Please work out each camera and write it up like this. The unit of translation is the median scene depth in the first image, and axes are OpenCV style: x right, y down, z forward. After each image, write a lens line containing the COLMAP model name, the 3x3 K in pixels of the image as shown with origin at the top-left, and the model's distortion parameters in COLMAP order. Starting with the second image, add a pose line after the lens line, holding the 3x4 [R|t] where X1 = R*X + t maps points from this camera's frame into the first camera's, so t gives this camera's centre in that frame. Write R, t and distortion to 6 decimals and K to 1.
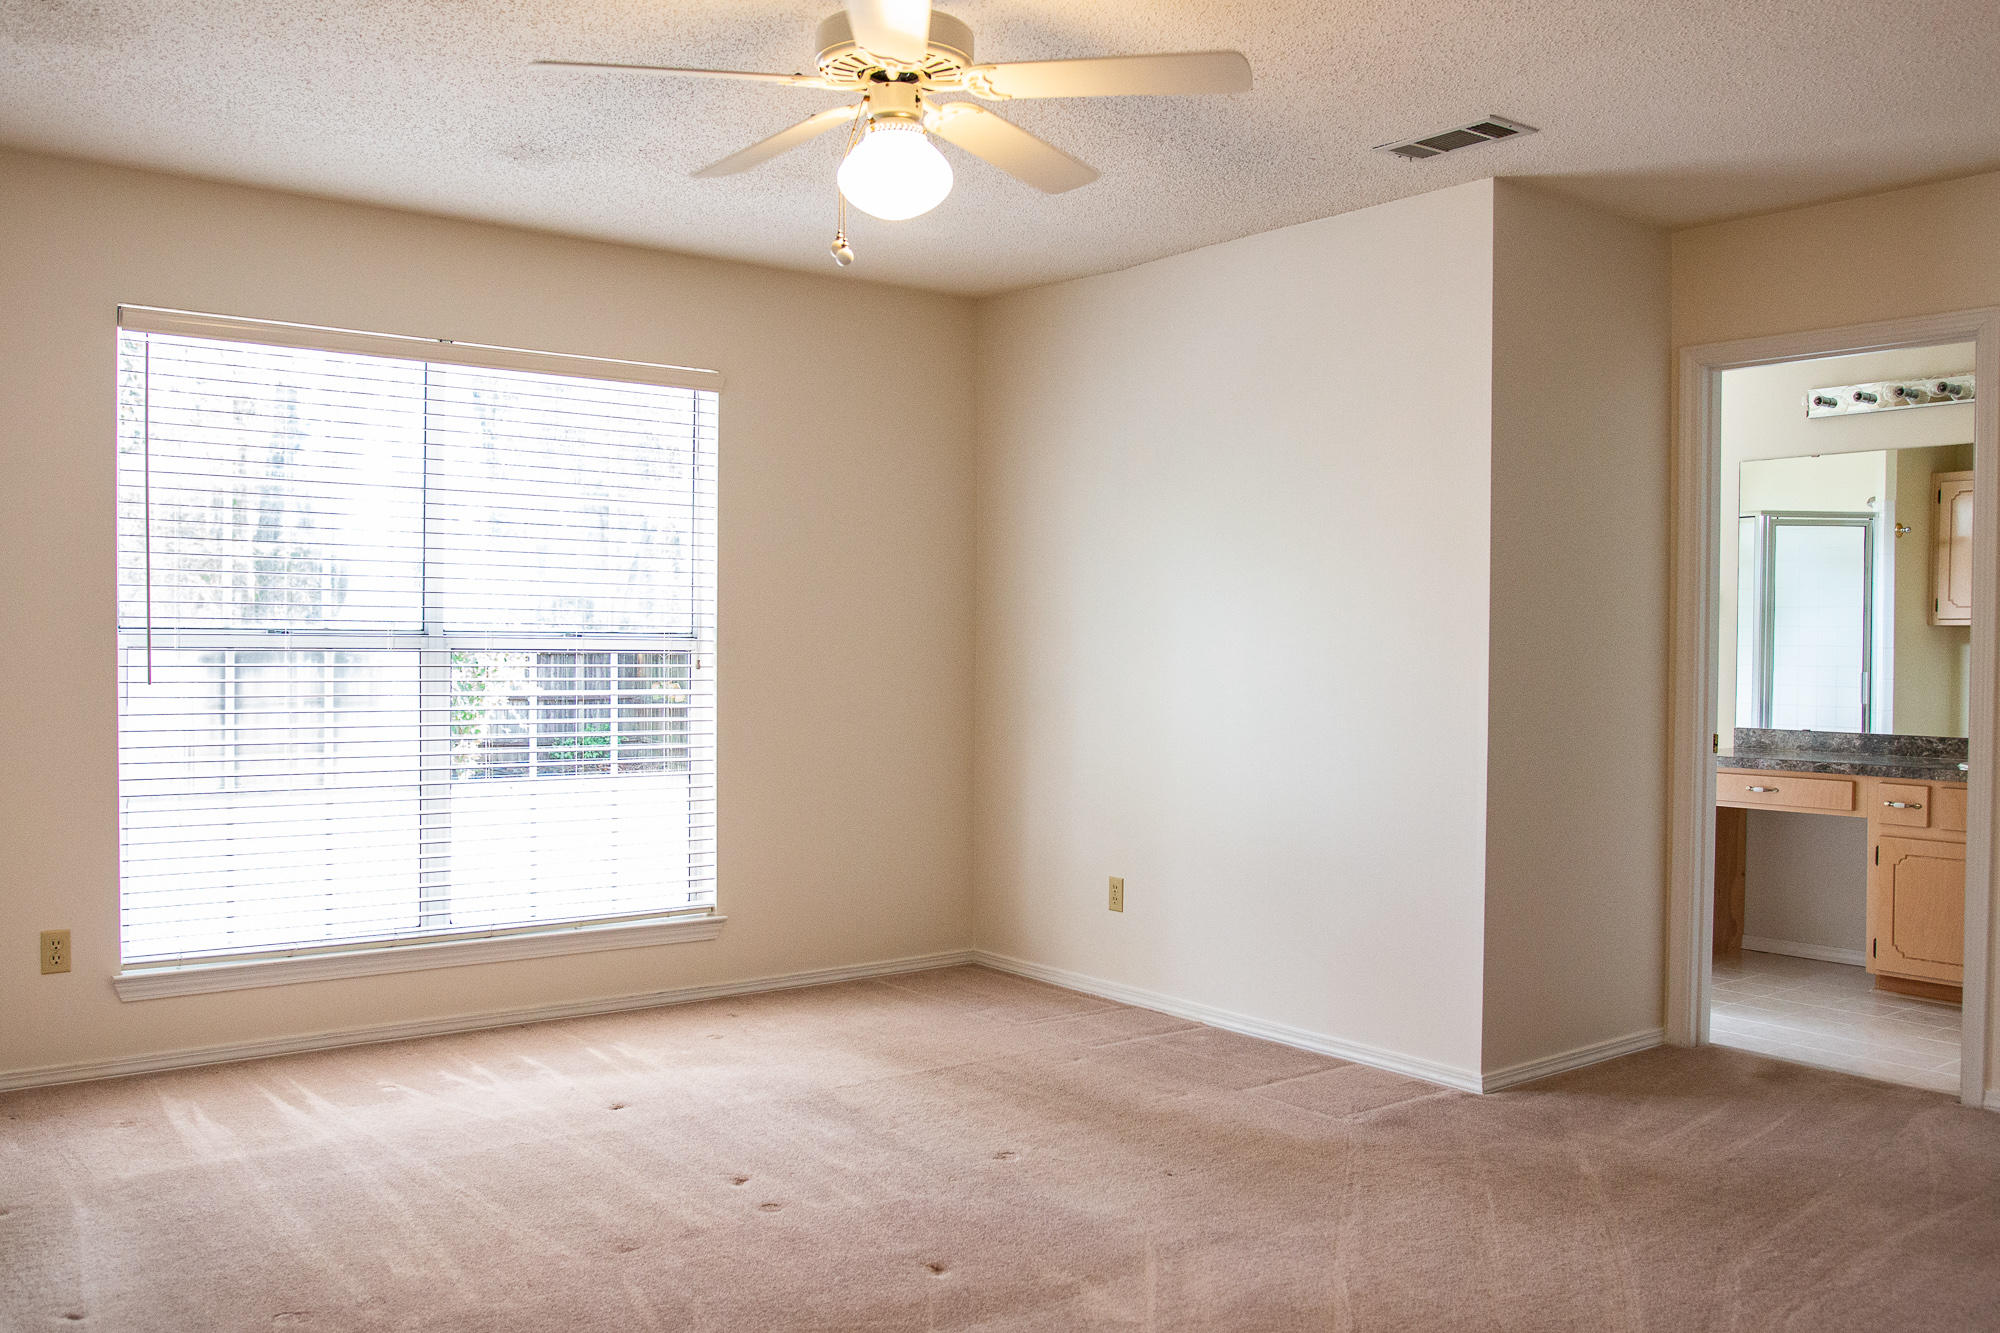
lens RADIAL K [[1721.5, 0, 1000.0], [0, 1721.5, 666.5], [0, 0, 1]] dist [-0.099358, 0.103890]
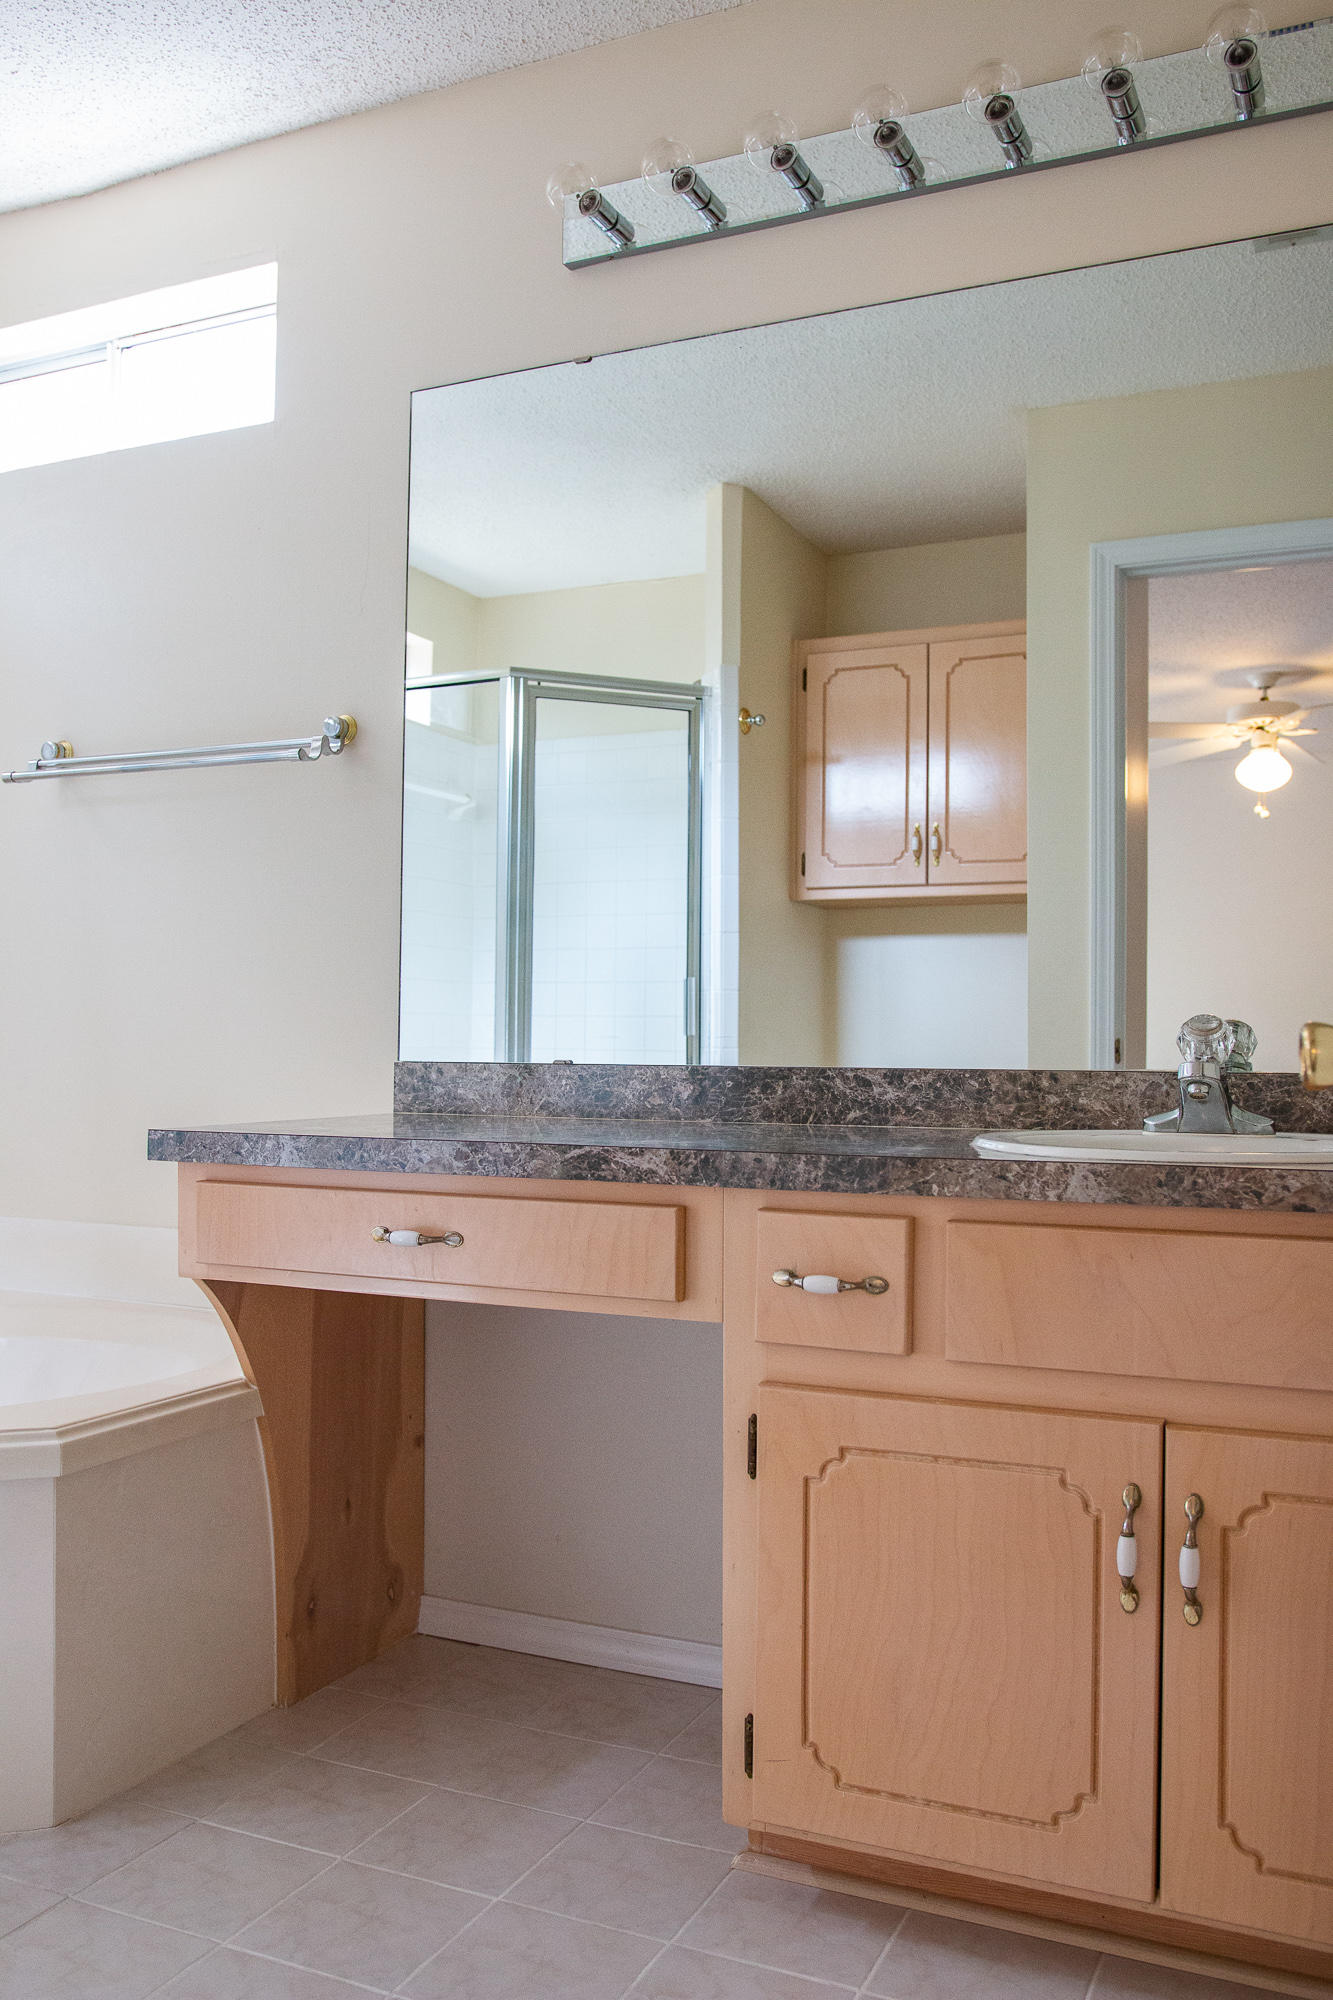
lens RADIAL K [[1693.1, 0, 688.9], [0, 1693.1, 991.4], [0, 0, 1]] dist [-0.086354, 0.089212]
pose [[0.886744, 0.012324, 0.462097, 0.340838], [0.006208, 0.999237, -0.038563, 0.038219], [-0.462220, 0.037065, 0.885990, 0.678819]]
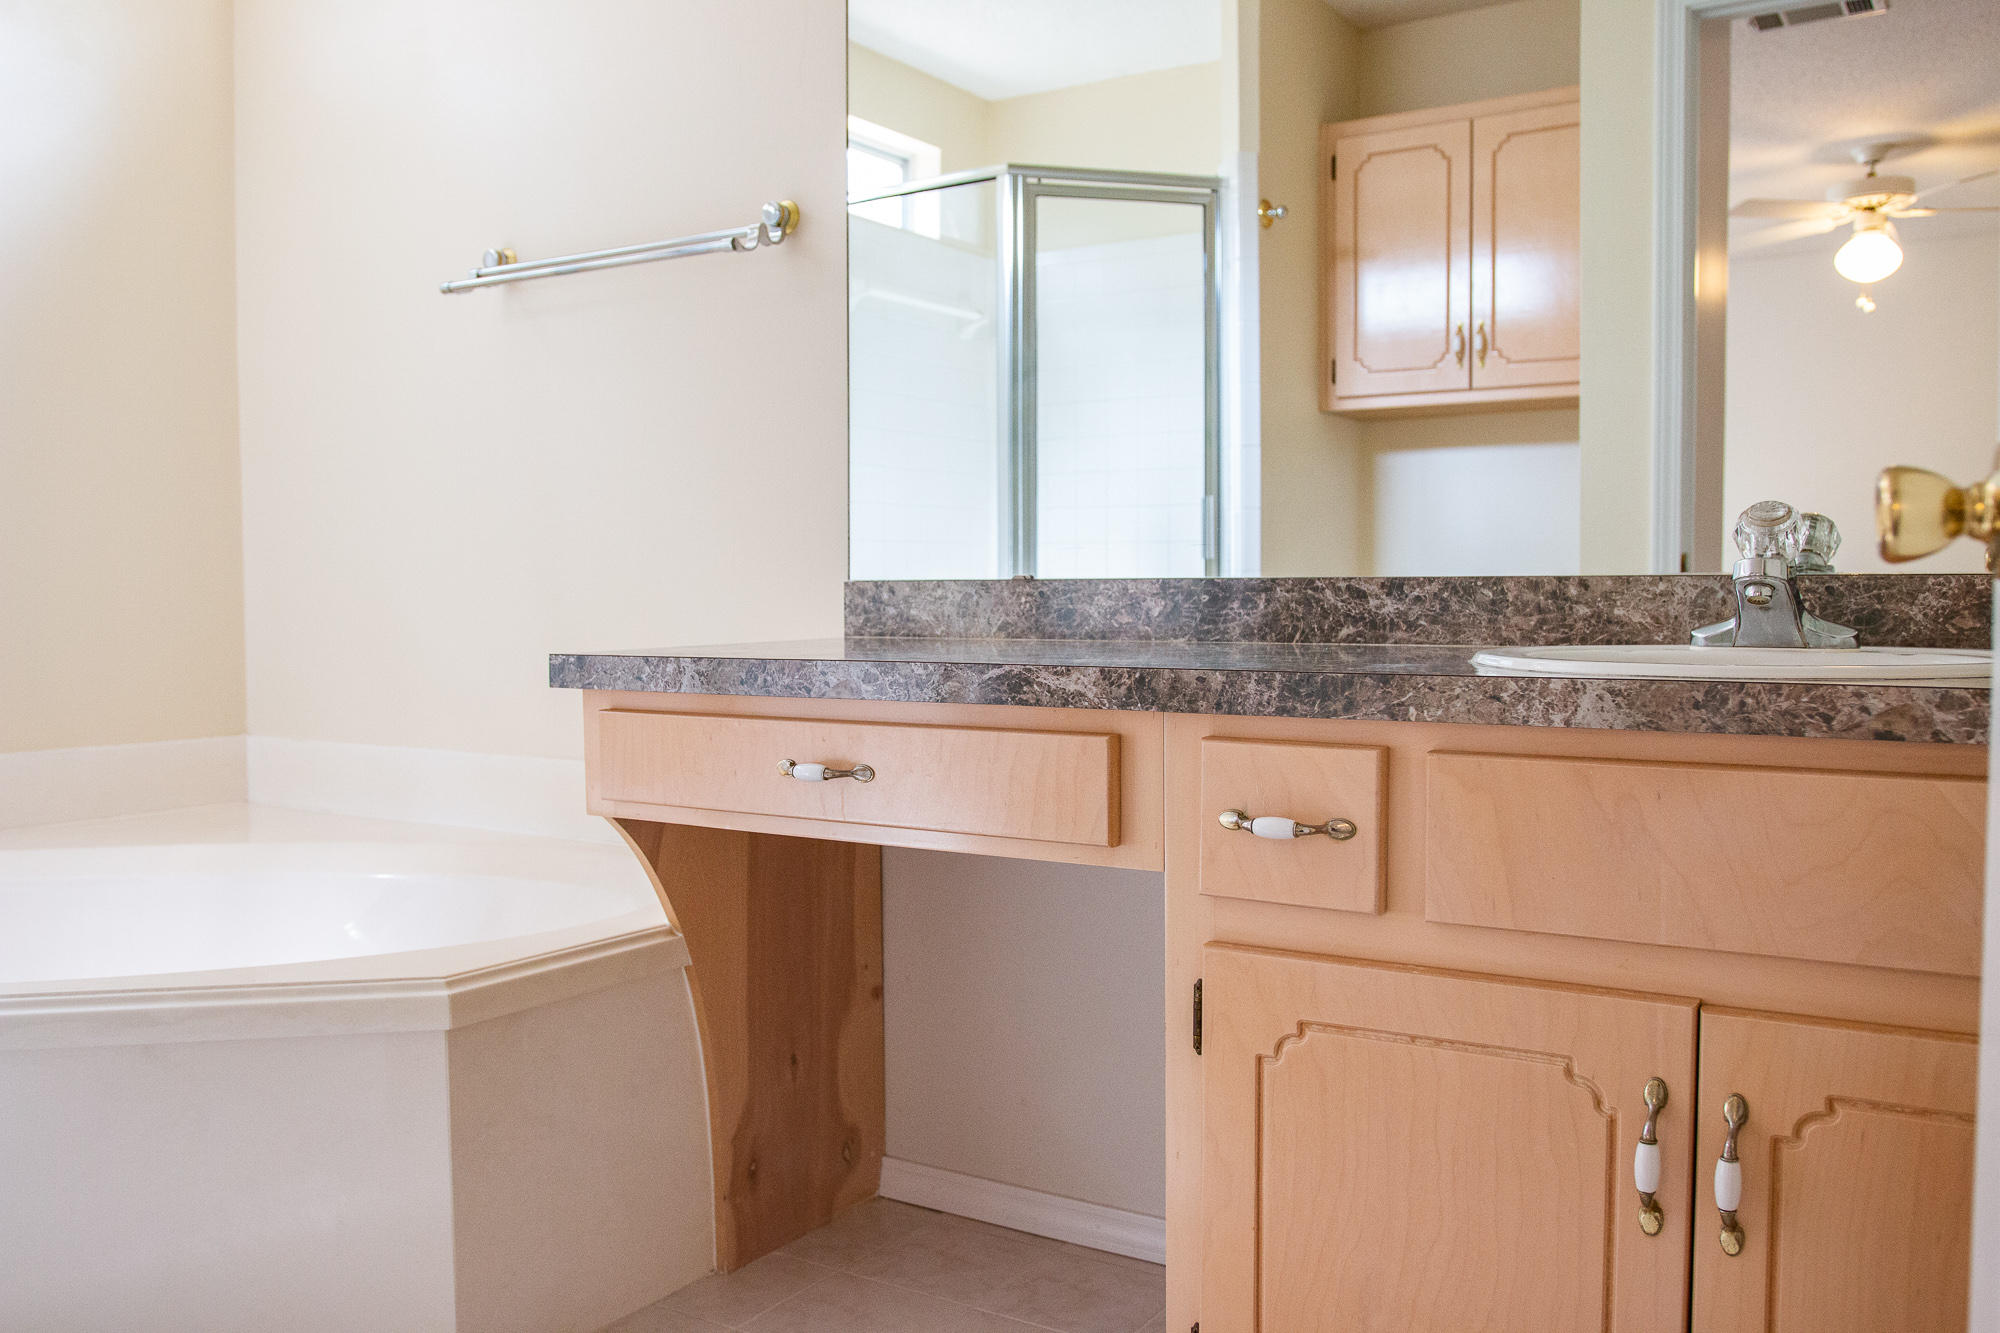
lens RADIAL K [[1693.1, 0, 1000.0], [0, 1693.1, 666.5], [0, 0, 1]] dist [-0.086354, 0.089212]
pose [[0.946051, -0.030385, 0.322589, 0.379343], [0.018717, 0.999056, 0.039211, 0.044006], [-0.323476, -0.031058, 0.945727, 0.710994]]
